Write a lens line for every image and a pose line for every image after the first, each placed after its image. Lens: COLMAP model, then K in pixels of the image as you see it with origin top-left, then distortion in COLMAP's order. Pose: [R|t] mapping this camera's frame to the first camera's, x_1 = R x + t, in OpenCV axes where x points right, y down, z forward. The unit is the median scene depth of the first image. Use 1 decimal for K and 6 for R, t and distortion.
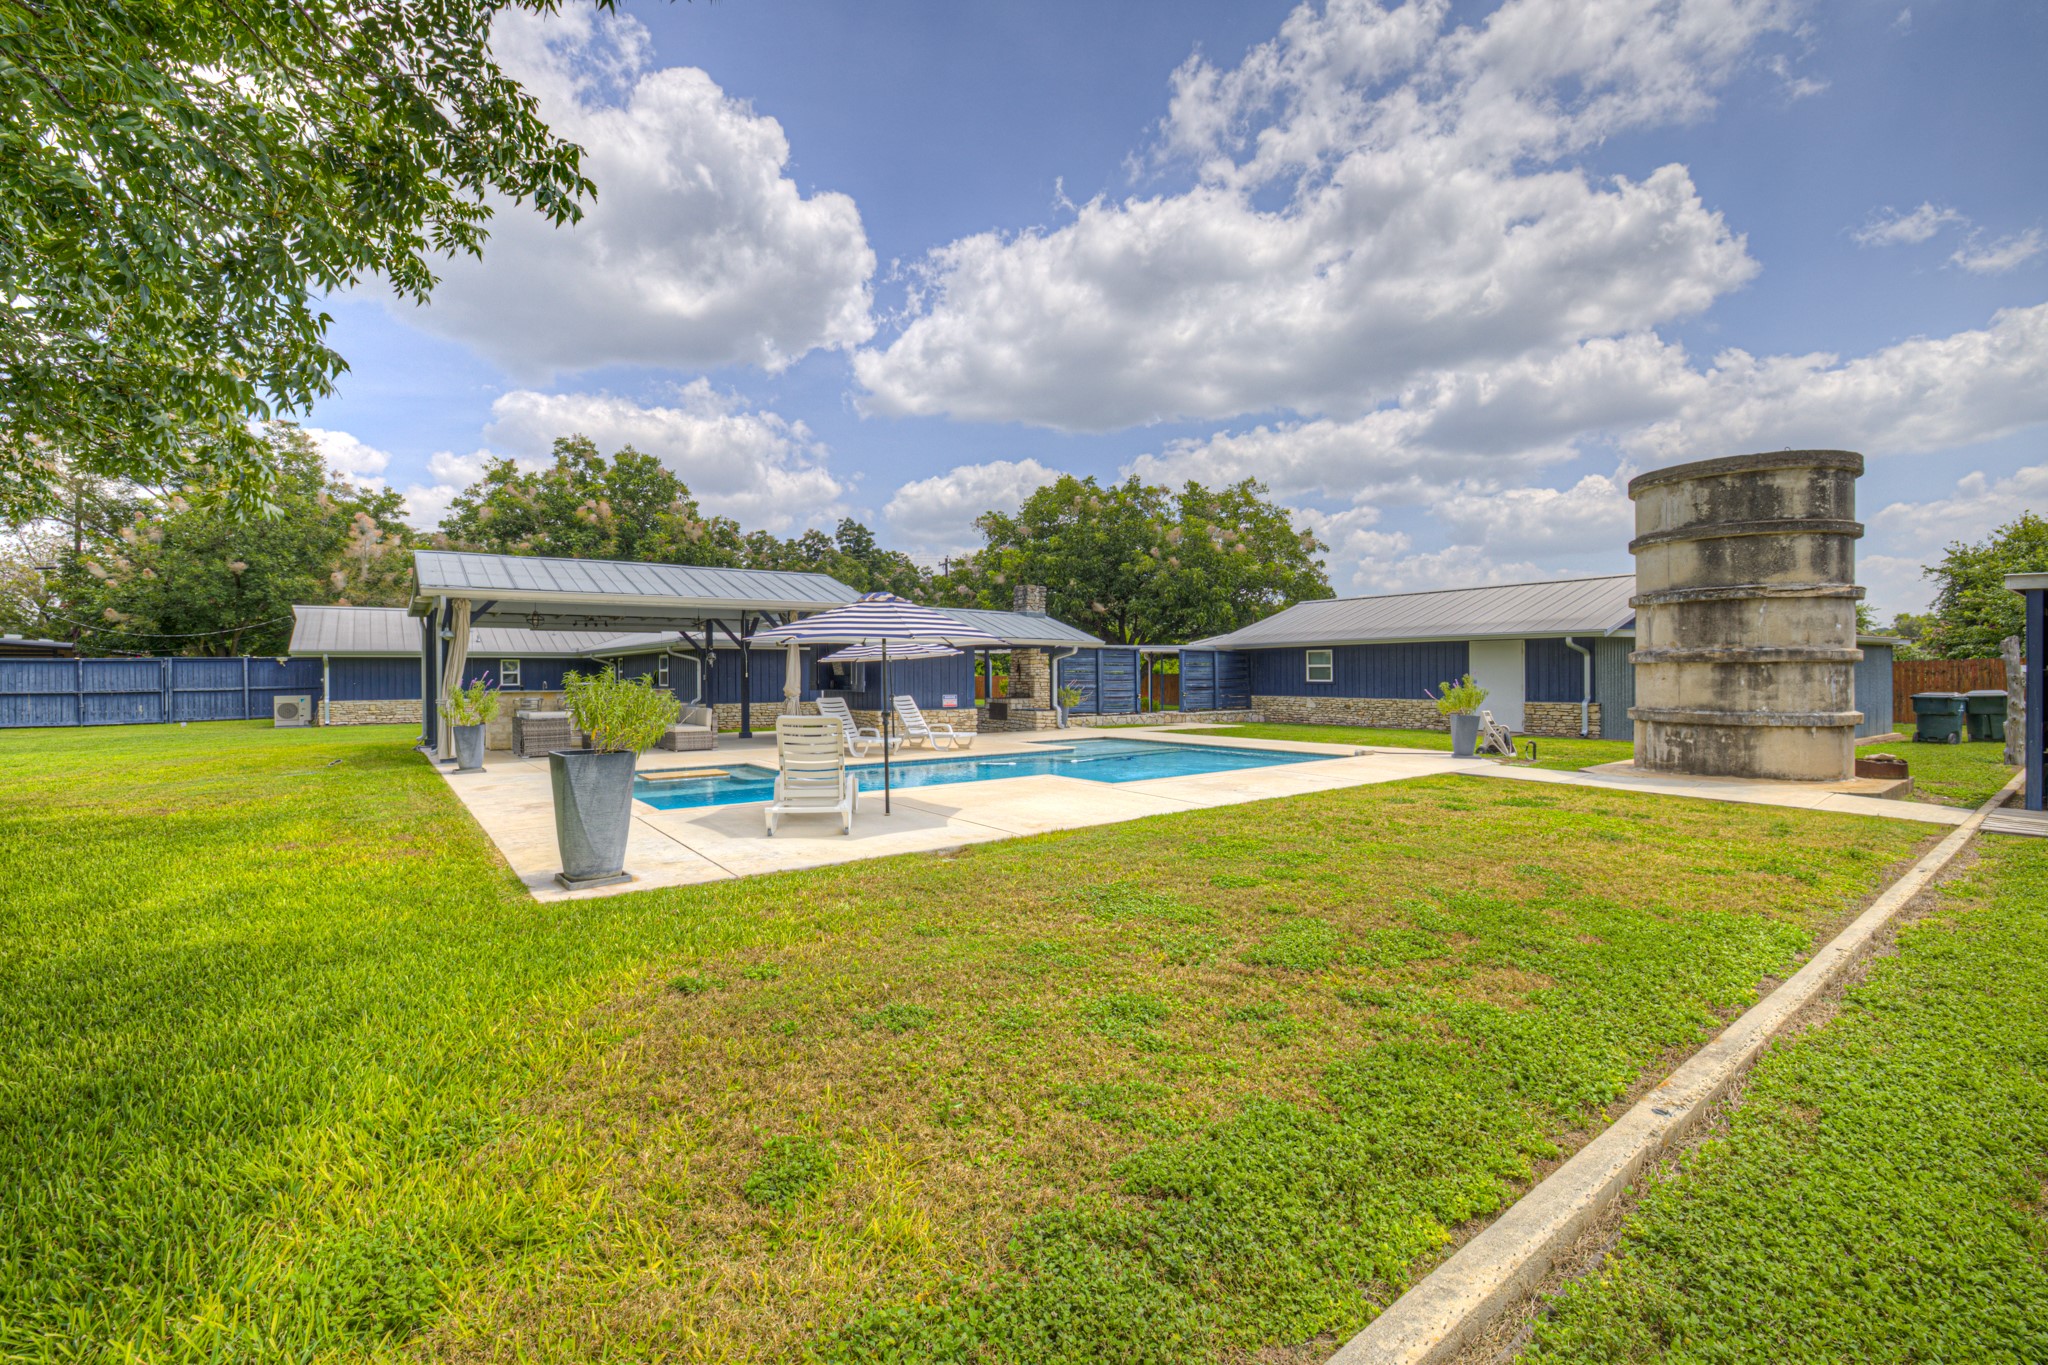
lens RADIAL K [[857.4, 0, 1023.0], [0, 857.4, 669.5], [0, 0, 1]] dist [-0.001775, 0.000069]
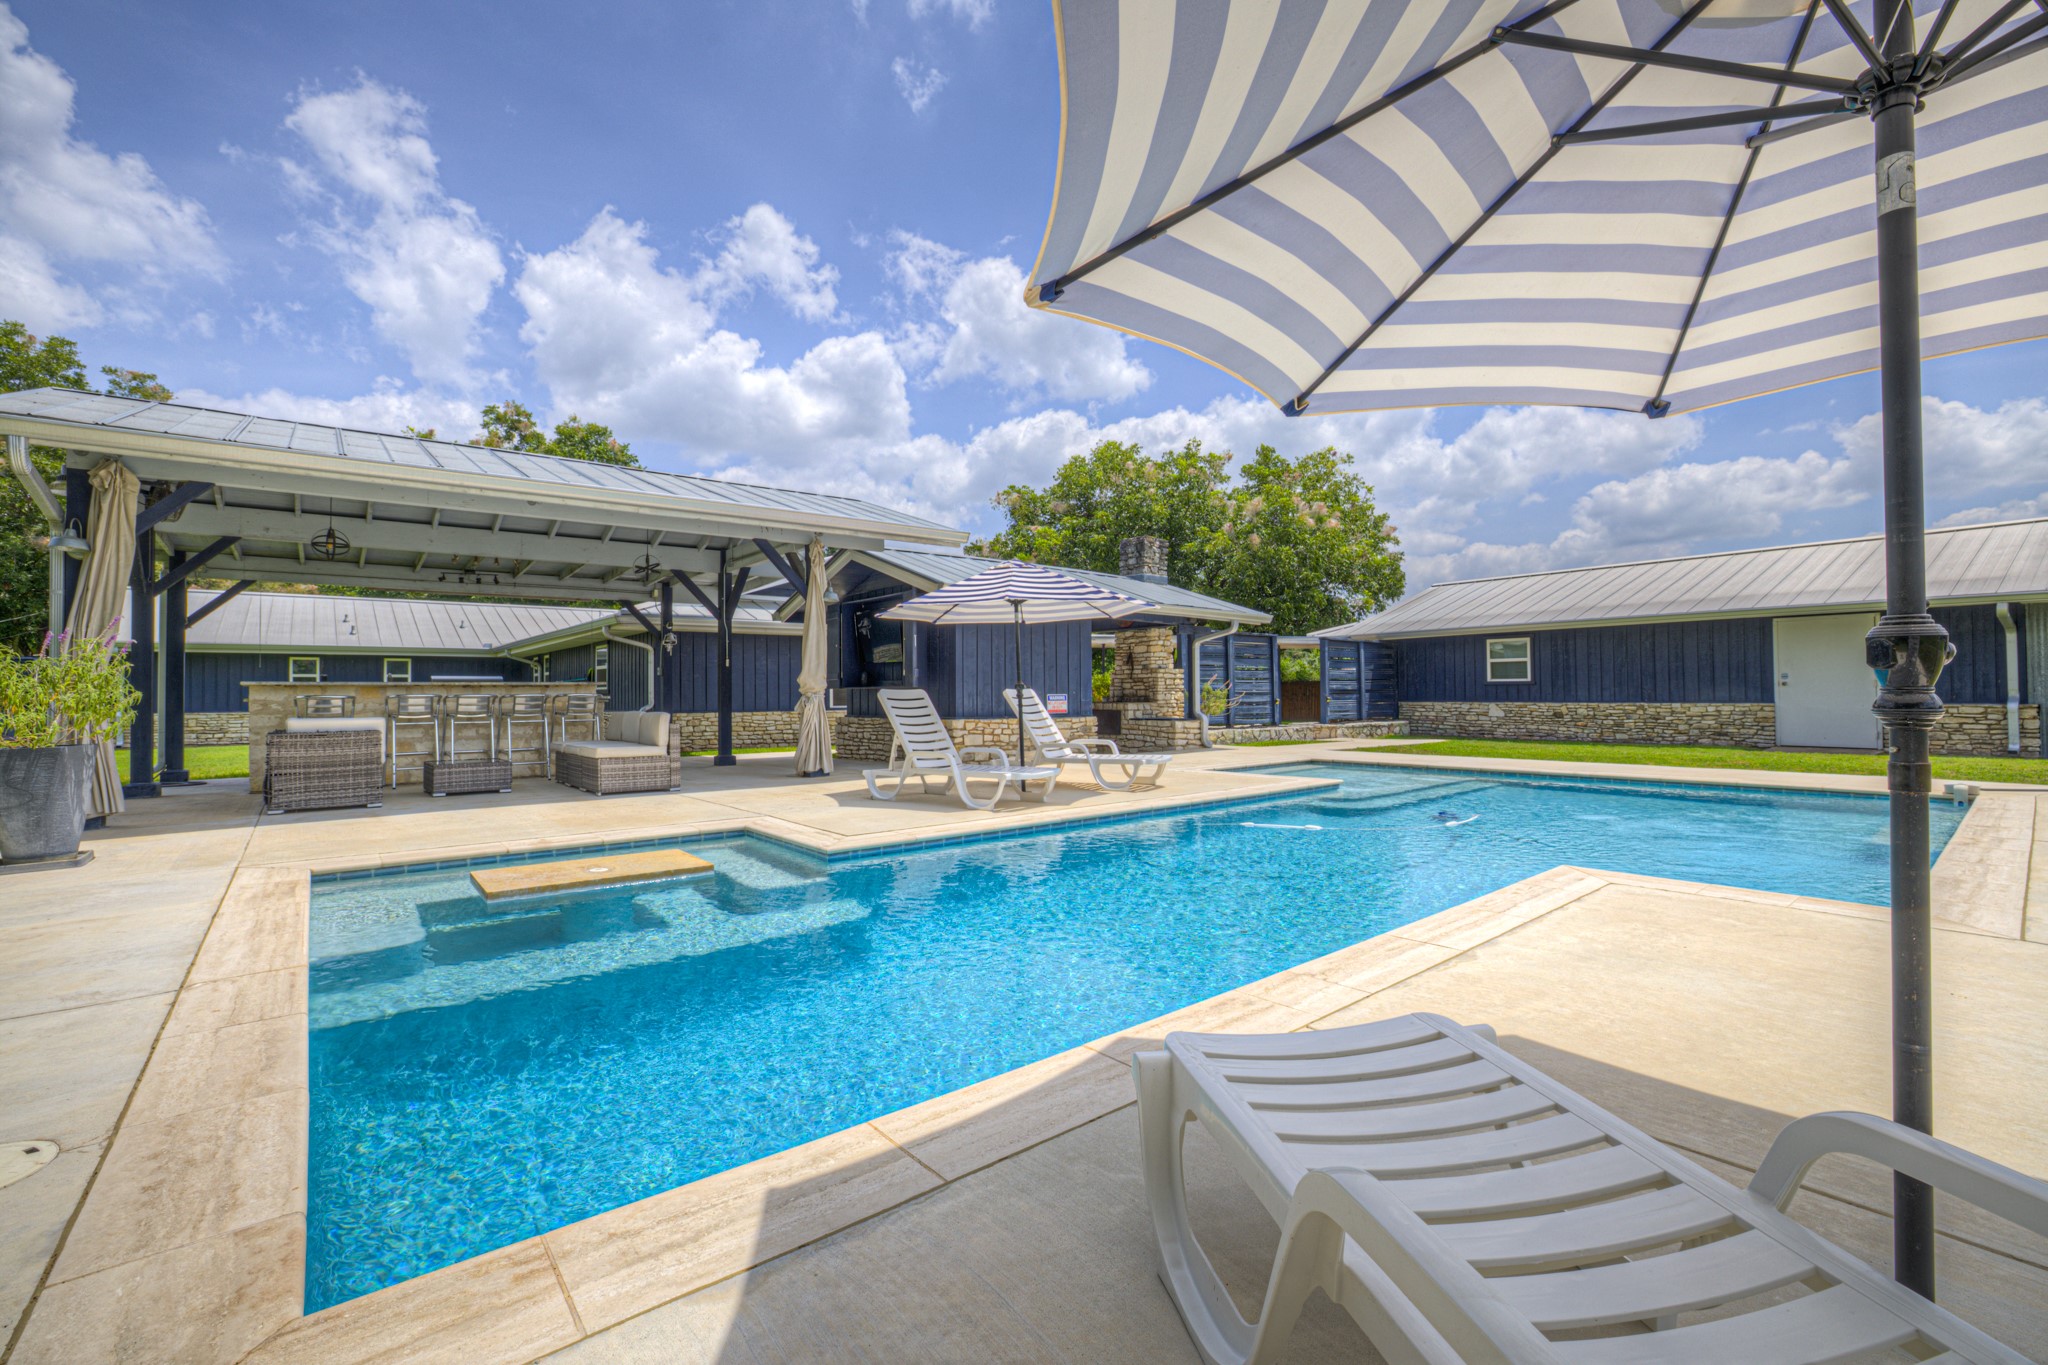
lens RADIAL K [[857.4, 0, 1028.0], [0, 857.4, 690.7], [0, 0, 1]] dist [-0.001775, 0.000069]
pose [[0.999055, -0.002859, 0.043374, -0.106356], [0.002717, 0.999991, 0.003334, 0.019752], [-0.043383, -0.003213, 0.999053, 0.298136]]
